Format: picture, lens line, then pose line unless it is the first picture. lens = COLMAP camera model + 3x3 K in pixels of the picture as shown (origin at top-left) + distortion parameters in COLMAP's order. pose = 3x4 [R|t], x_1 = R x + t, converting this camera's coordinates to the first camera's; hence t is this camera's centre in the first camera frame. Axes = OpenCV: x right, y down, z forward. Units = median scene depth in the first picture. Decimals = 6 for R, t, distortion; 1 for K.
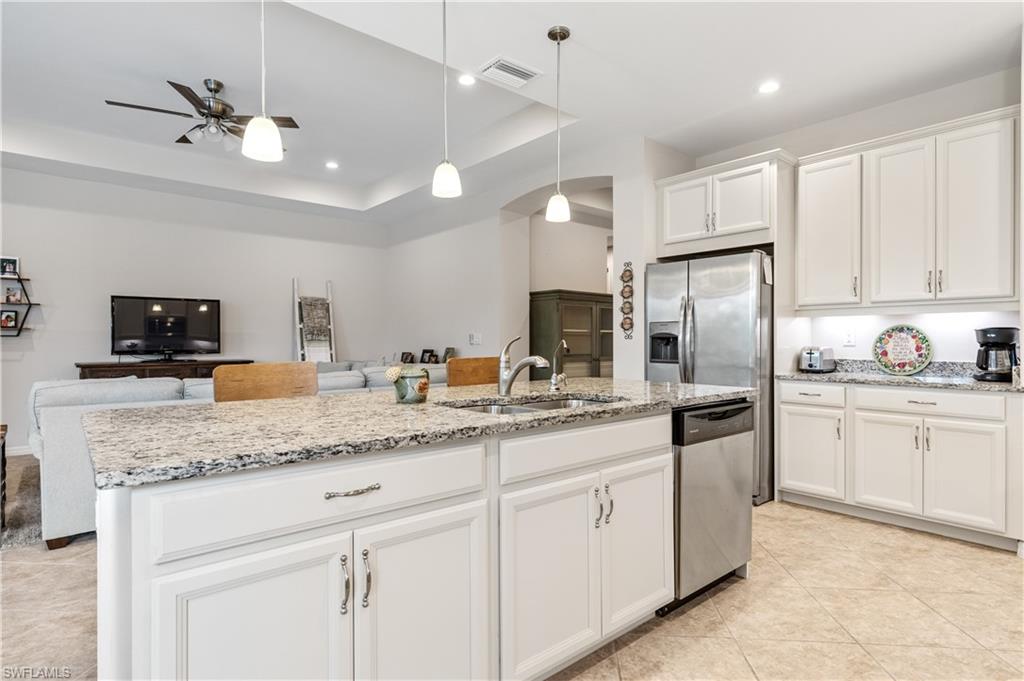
lens RADIAL K [[536.6, 0, 511.2], [0, 536.6, 334.9], [0, 0, 1]] dist [-0.000715, -0.001544]
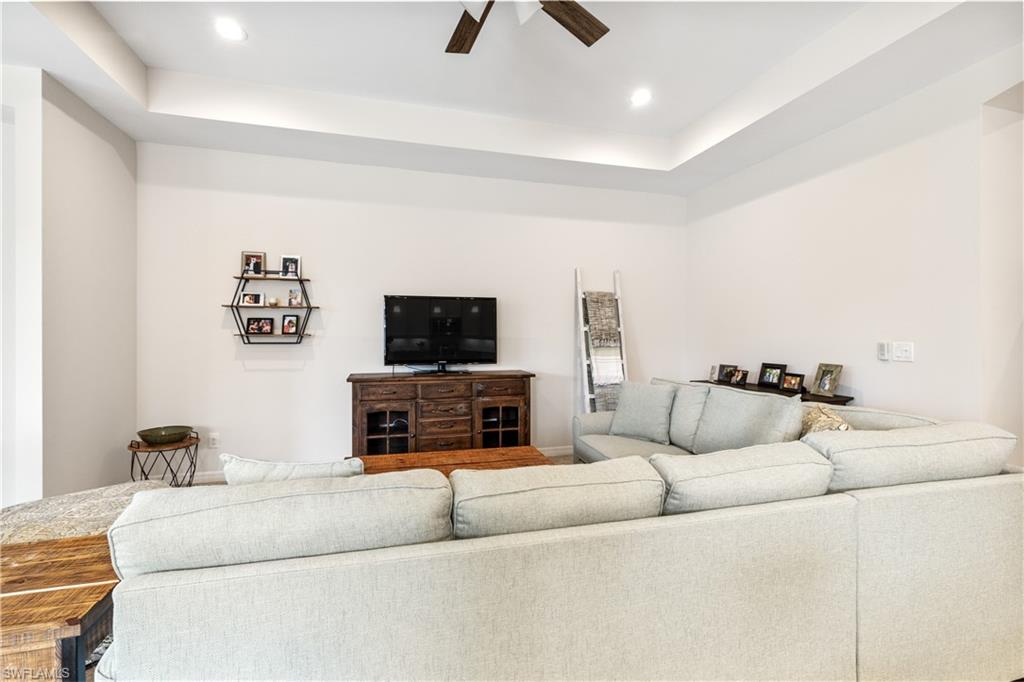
lens RADIAL K [[466.8, 0, 516.6], [0, 466.8, 337.5], [0, 0, 1]] dist [-0.003093, -0.000331]
pose [[0.909953, 0.004749, -0.414684, -0.224686], [0.001681, 0.999884, 0.015138, -0.015772], [0.414708, -0.014472, 0.909840, 0.374389]]
